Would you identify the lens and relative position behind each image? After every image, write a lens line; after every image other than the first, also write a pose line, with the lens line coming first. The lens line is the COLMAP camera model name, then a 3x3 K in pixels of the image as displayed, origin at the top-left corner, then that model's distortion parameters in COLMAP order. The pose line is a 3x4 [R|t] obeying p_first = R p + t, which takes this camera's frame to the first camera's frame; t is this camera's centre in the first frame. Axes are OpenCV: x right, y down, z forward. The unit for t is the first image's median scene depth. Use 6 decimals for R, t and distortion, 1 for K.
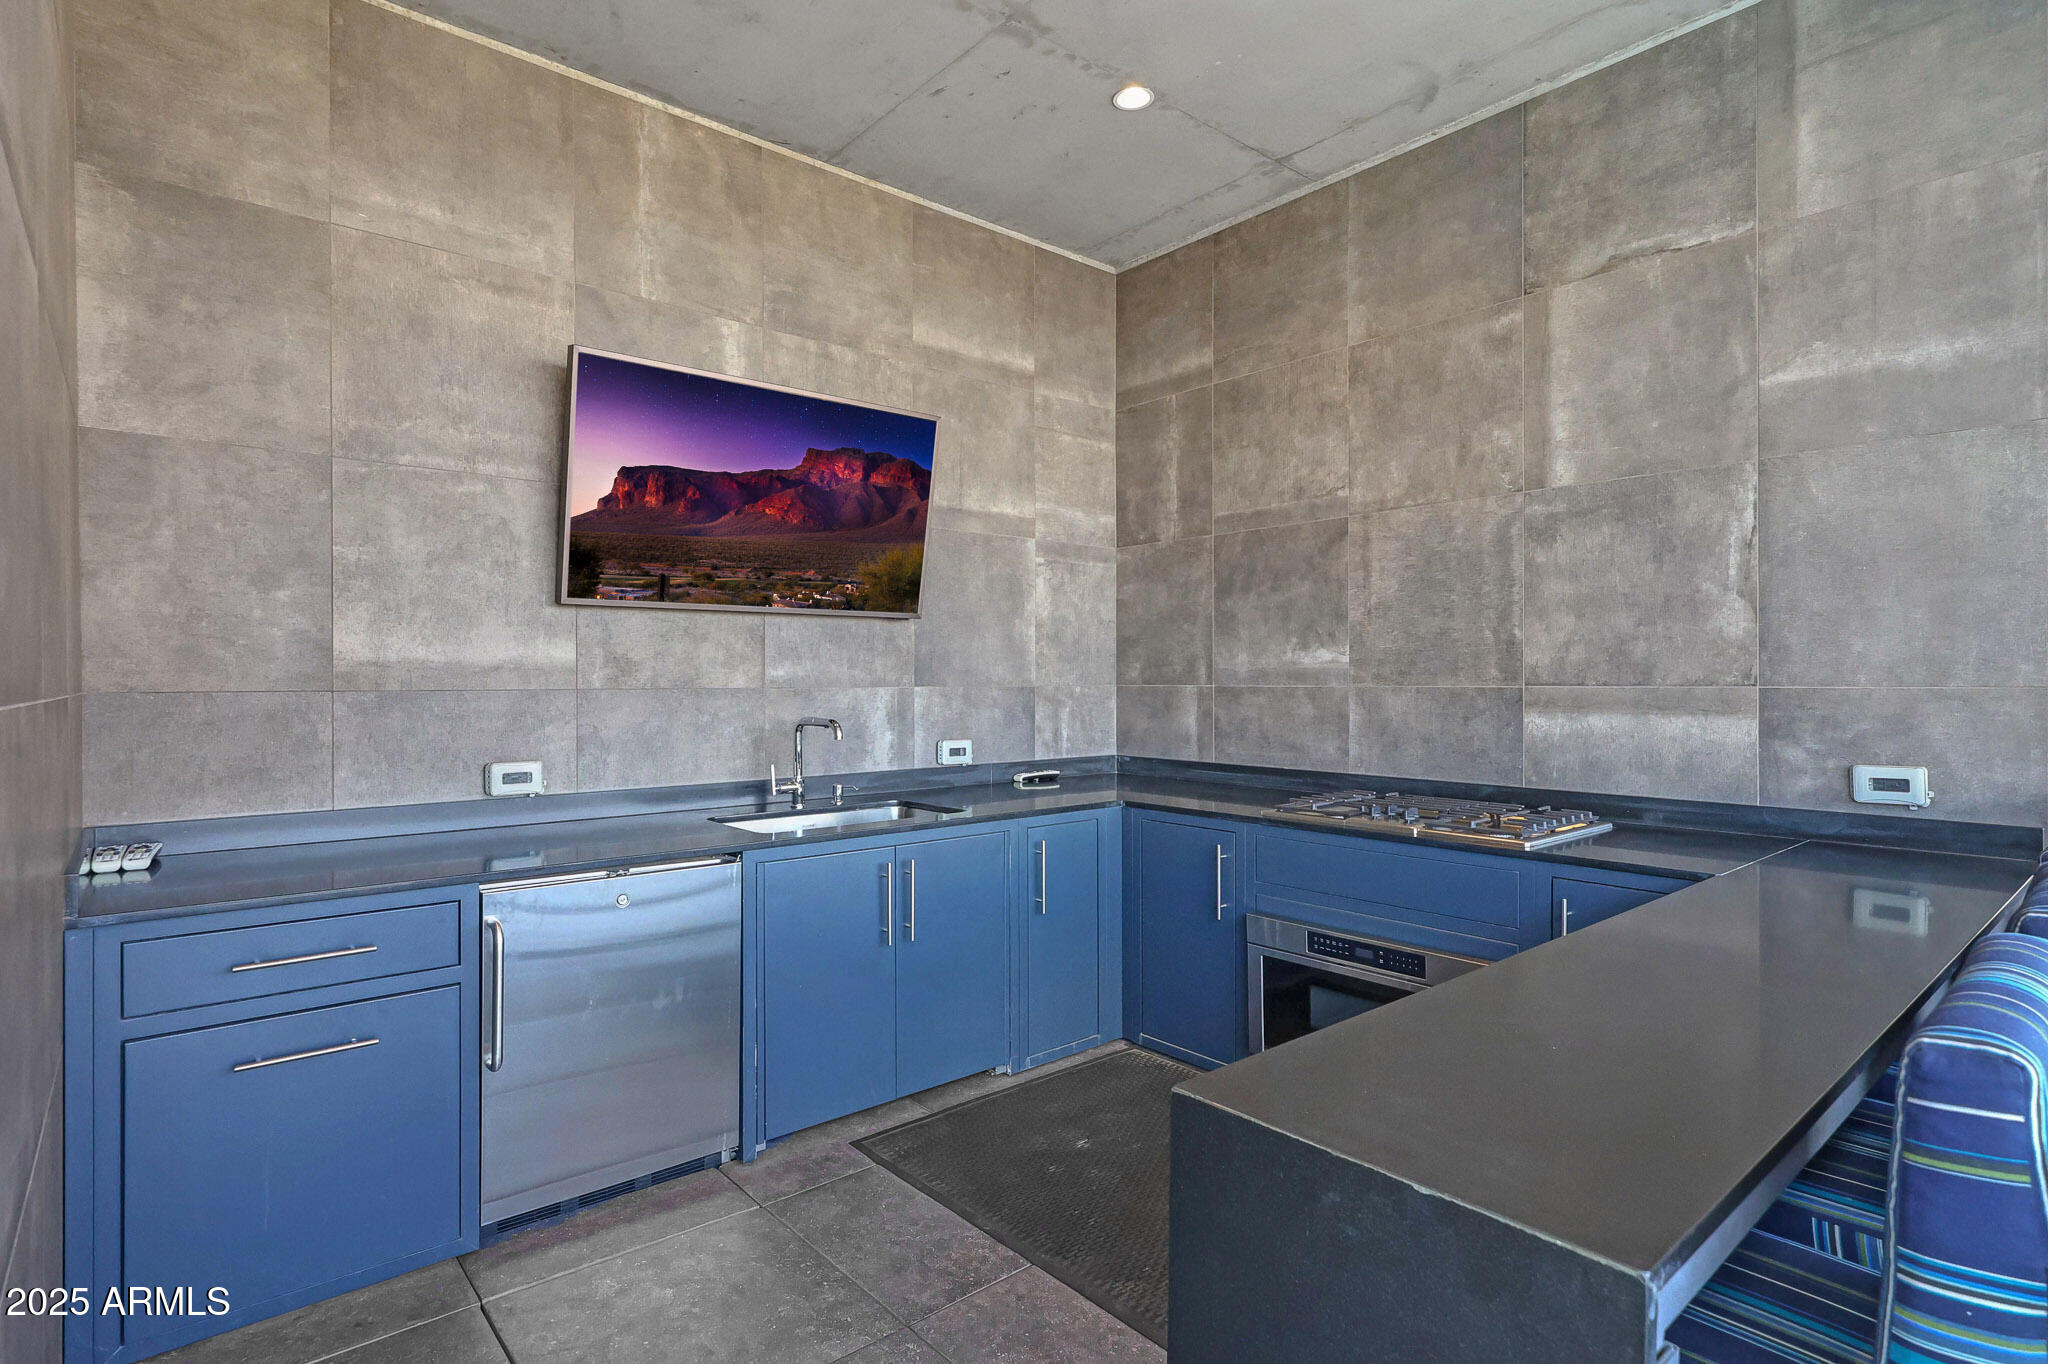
lens RADIAL K [[1051.4, 0, 1028.8], [0, 1051.4, 679.4], [0, 0, 1]] dist [-0.000976, 0.000012]
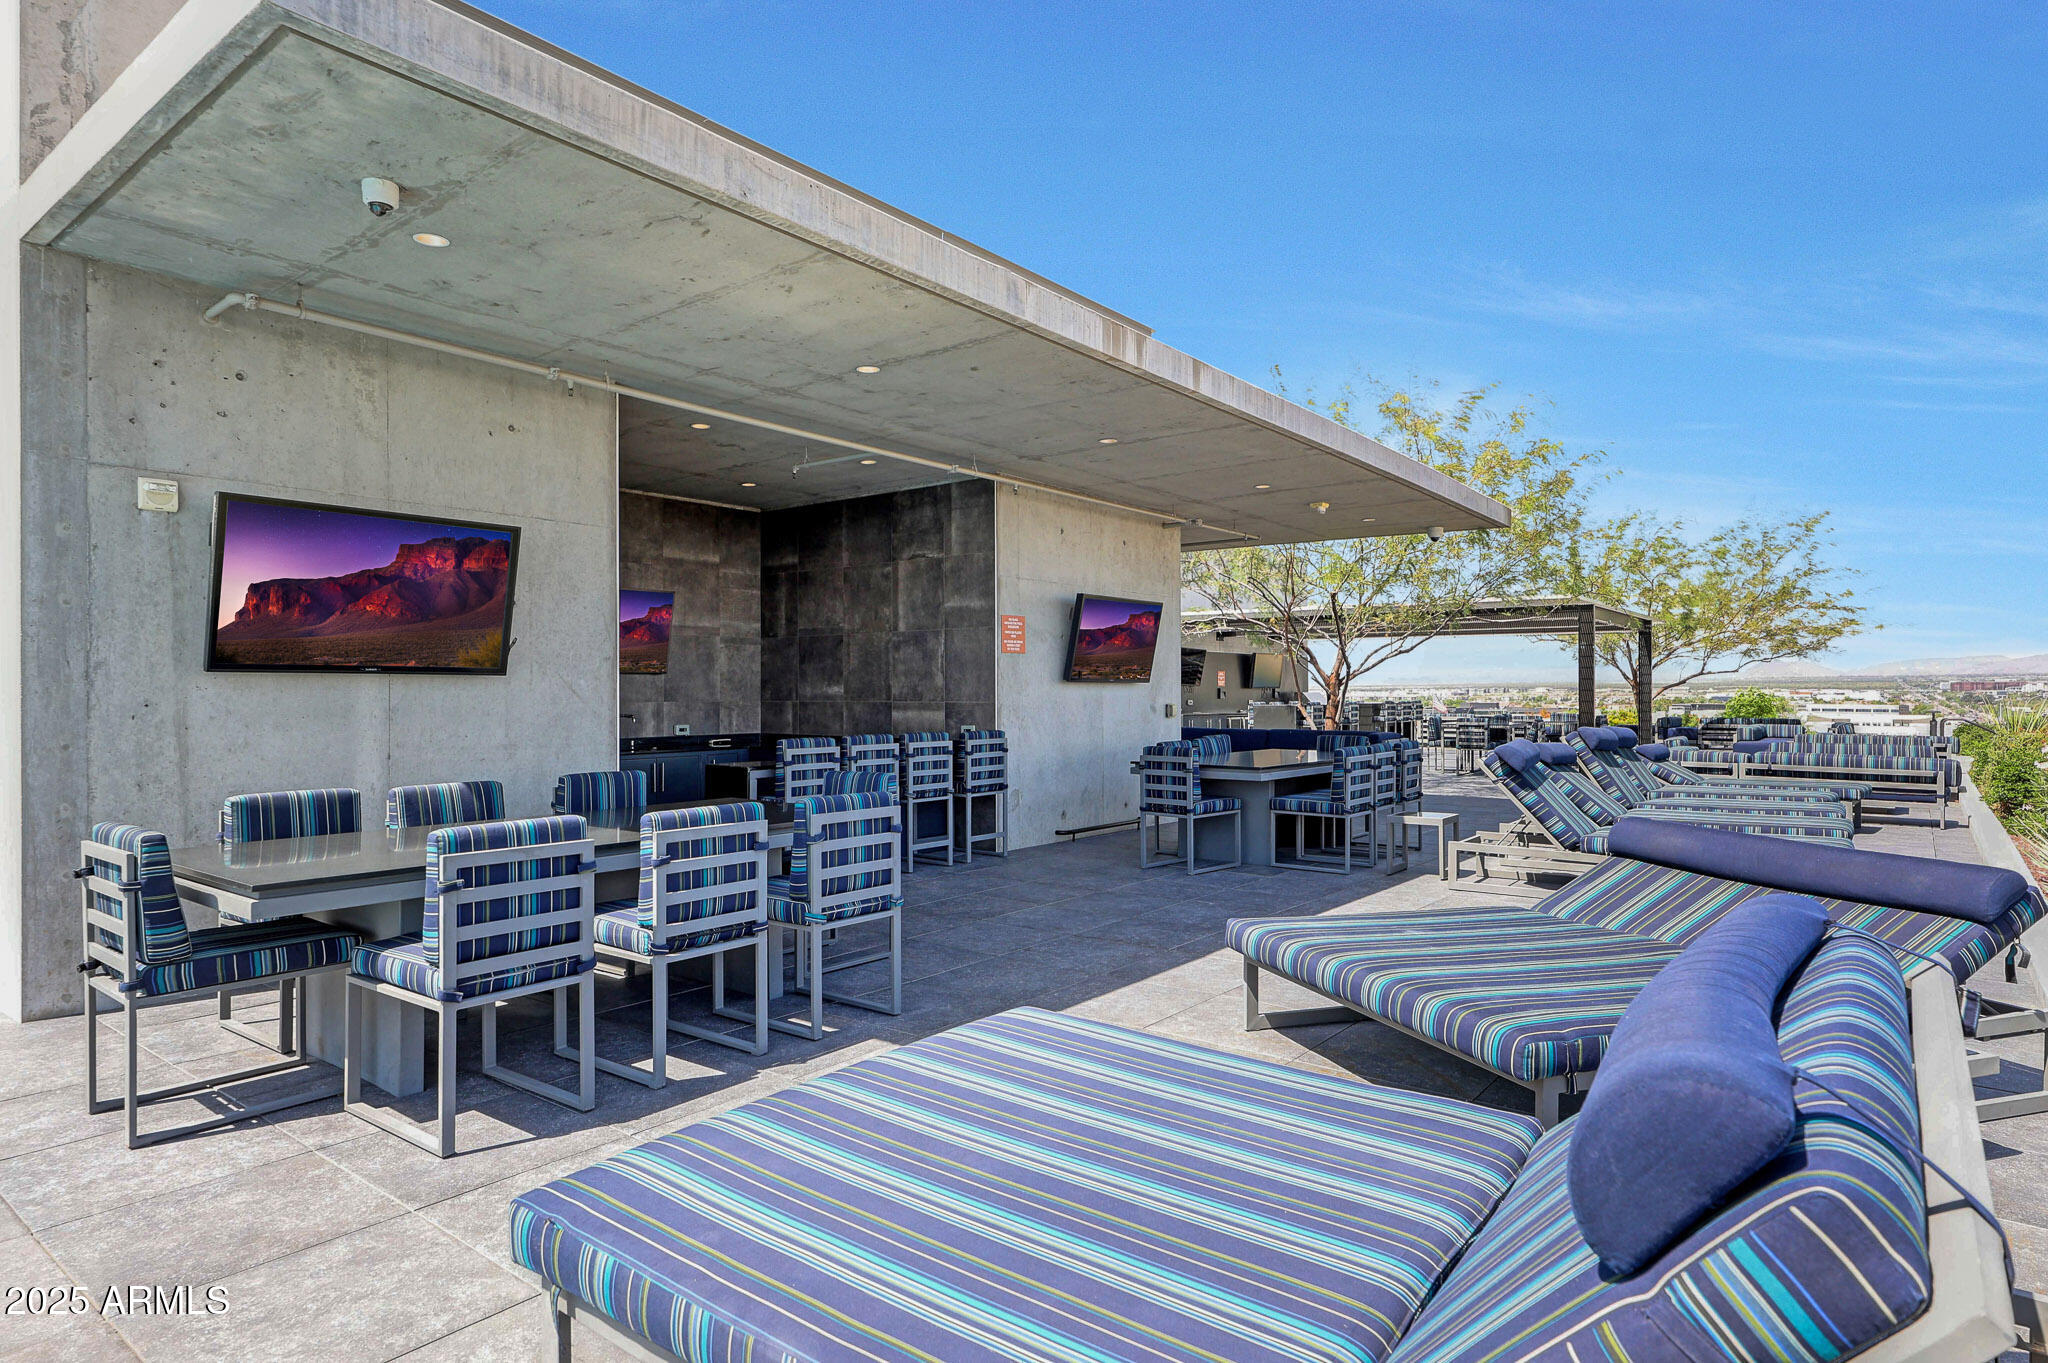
lens RADIAL K [[1123.9, 0, 1016.6], [0, 1123.9, 690.2], [0, 0, 1]] dist [0.014977, -0.002799]
pose [[0.980780, 0.001000, 0.195113, 0.175464], [-0.000217, 0.999992, -0.004036, -0.009560], [-0.195115, 0.003916, 0.980773, -1.637715]]
